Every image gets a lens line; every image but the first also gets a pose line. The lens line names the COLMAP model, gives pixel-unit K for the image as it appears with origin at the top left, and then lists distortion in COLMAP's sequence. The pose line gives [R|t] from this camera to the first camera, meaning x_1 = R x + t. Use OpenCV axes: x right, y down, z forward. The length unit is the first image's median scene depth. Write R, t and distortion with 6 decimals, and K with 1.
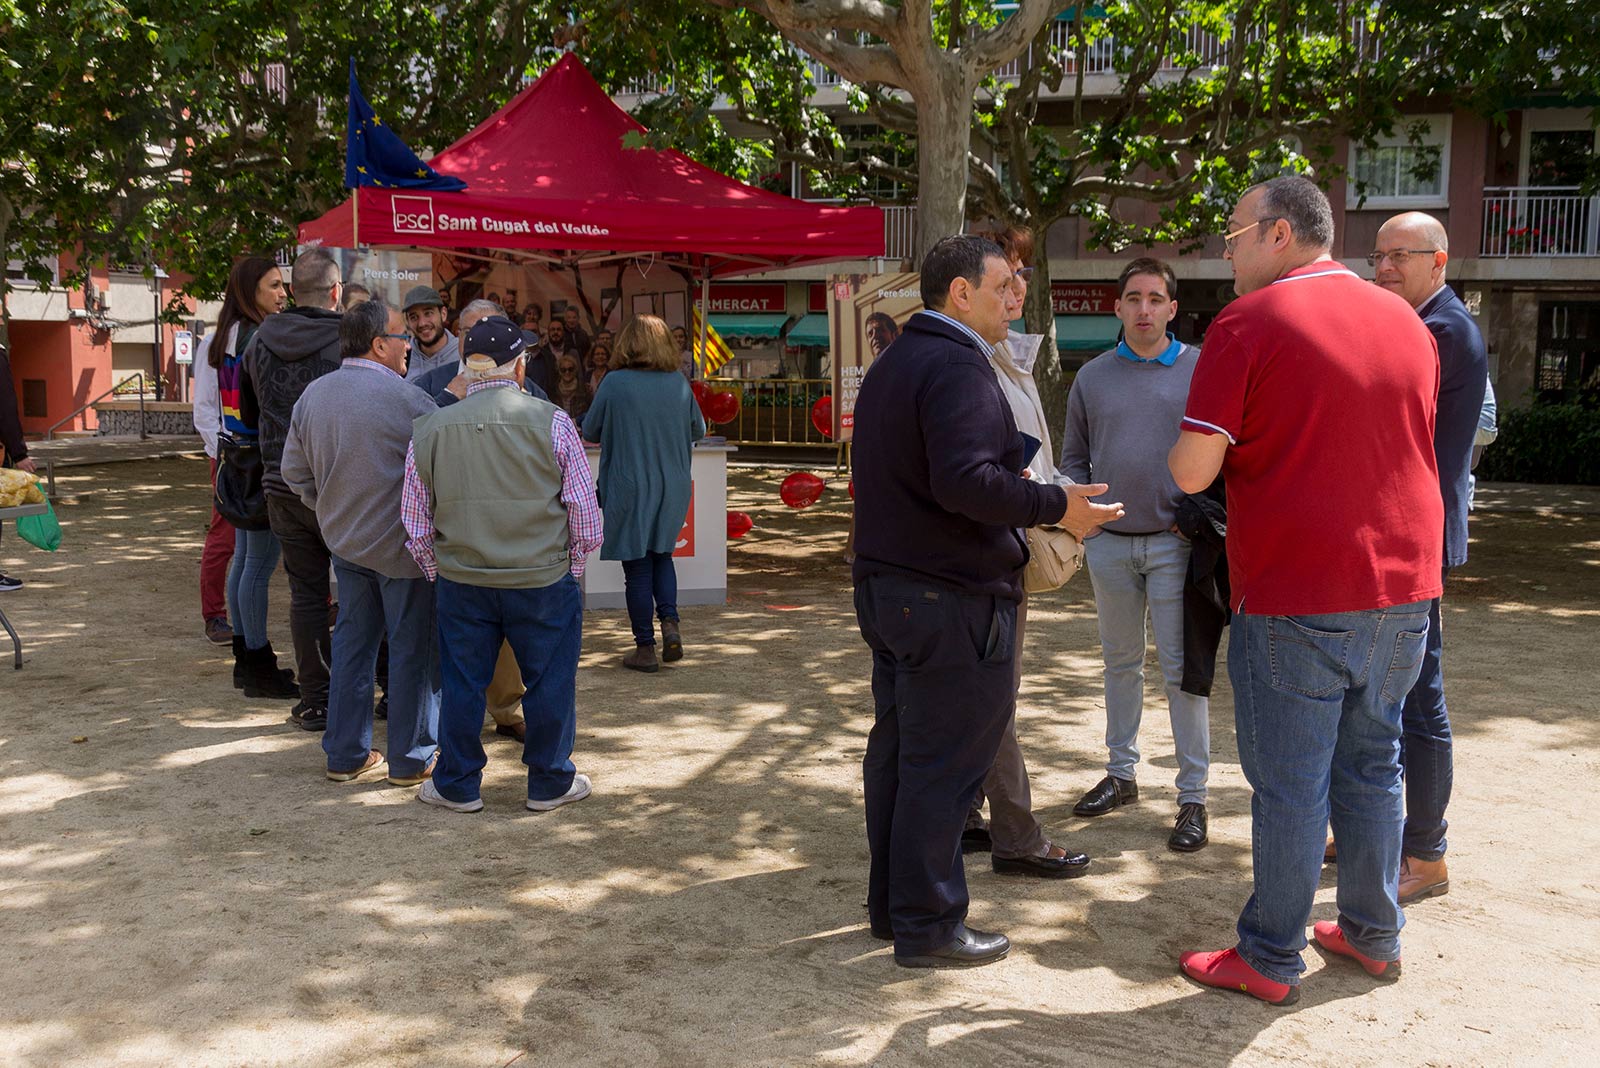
lens RADIAL K [[1269.4, 0, 800.1], [0, 1269.4, 534.9], [0, 0, 1]] dist [-0.018058, -0.027349]
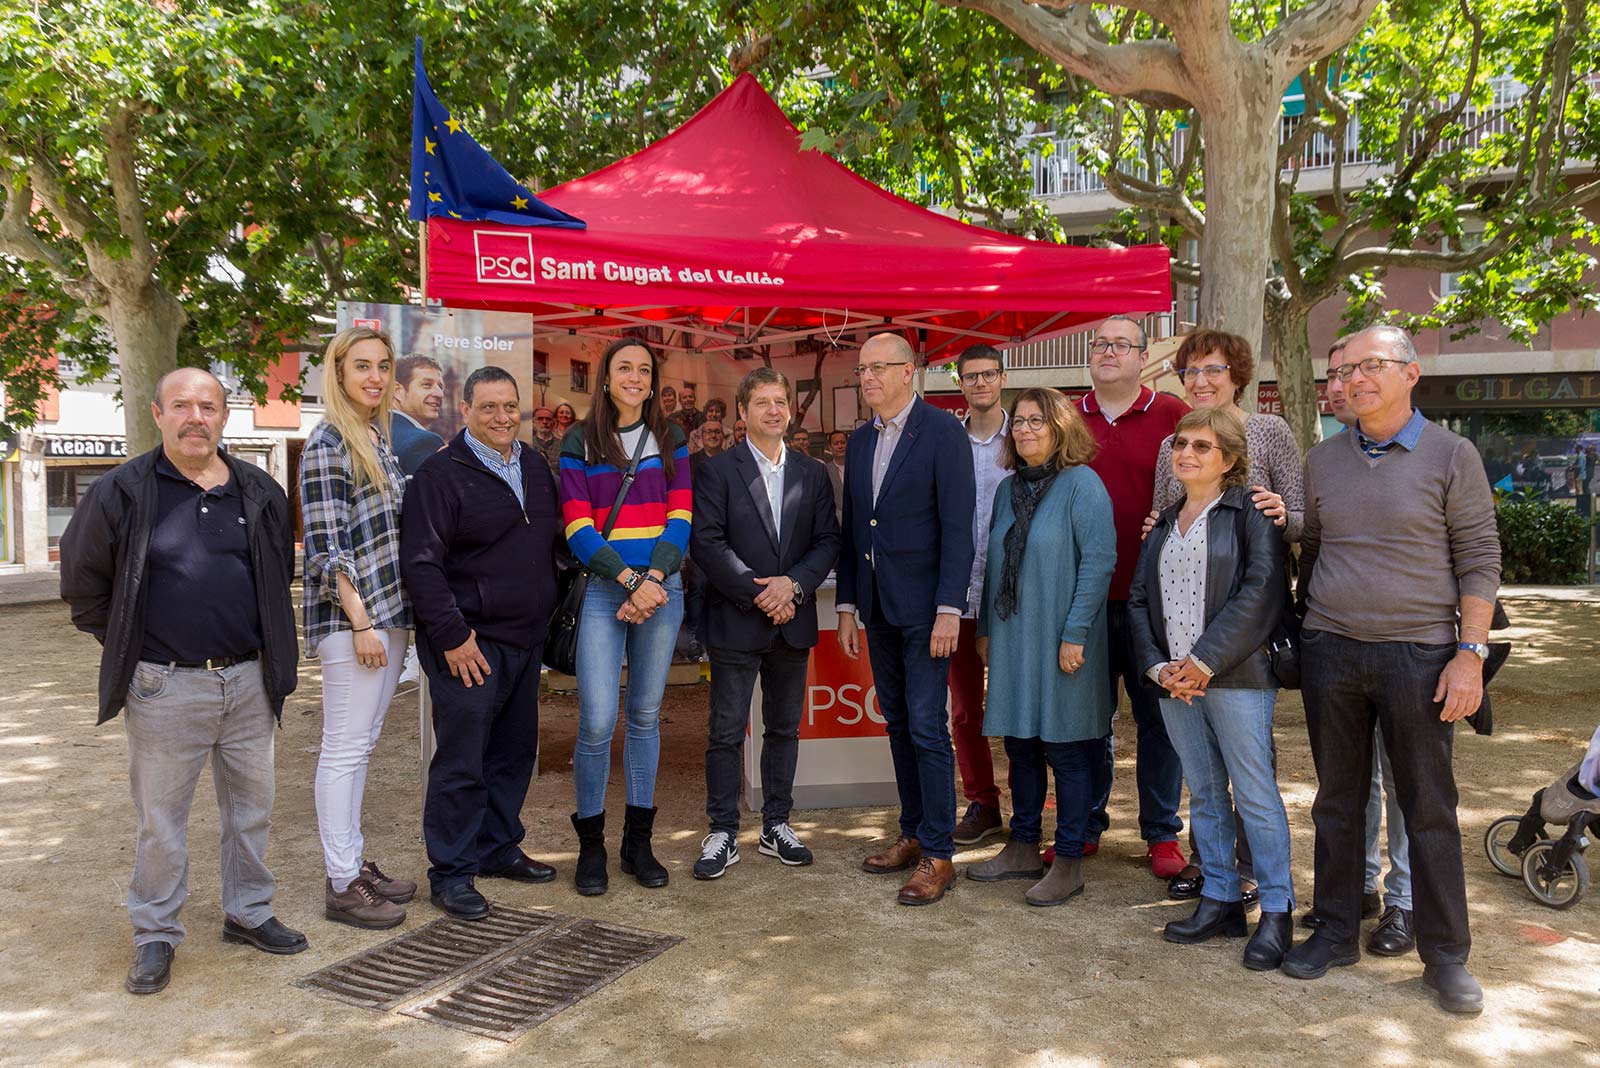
lens RADIAL K [[1269.4, 0, 802.9], [0, 1269.4, 528.9], [0, 0, 1]] dist [-0.018058, -0.027349]
pose [[0.986249, -0.005156, -0.165183, -0.023845], [-0.009393, 0.996148, -0.087179, -0.039195], [0.164996, 0.087532, 0.982402, 0.319047]]
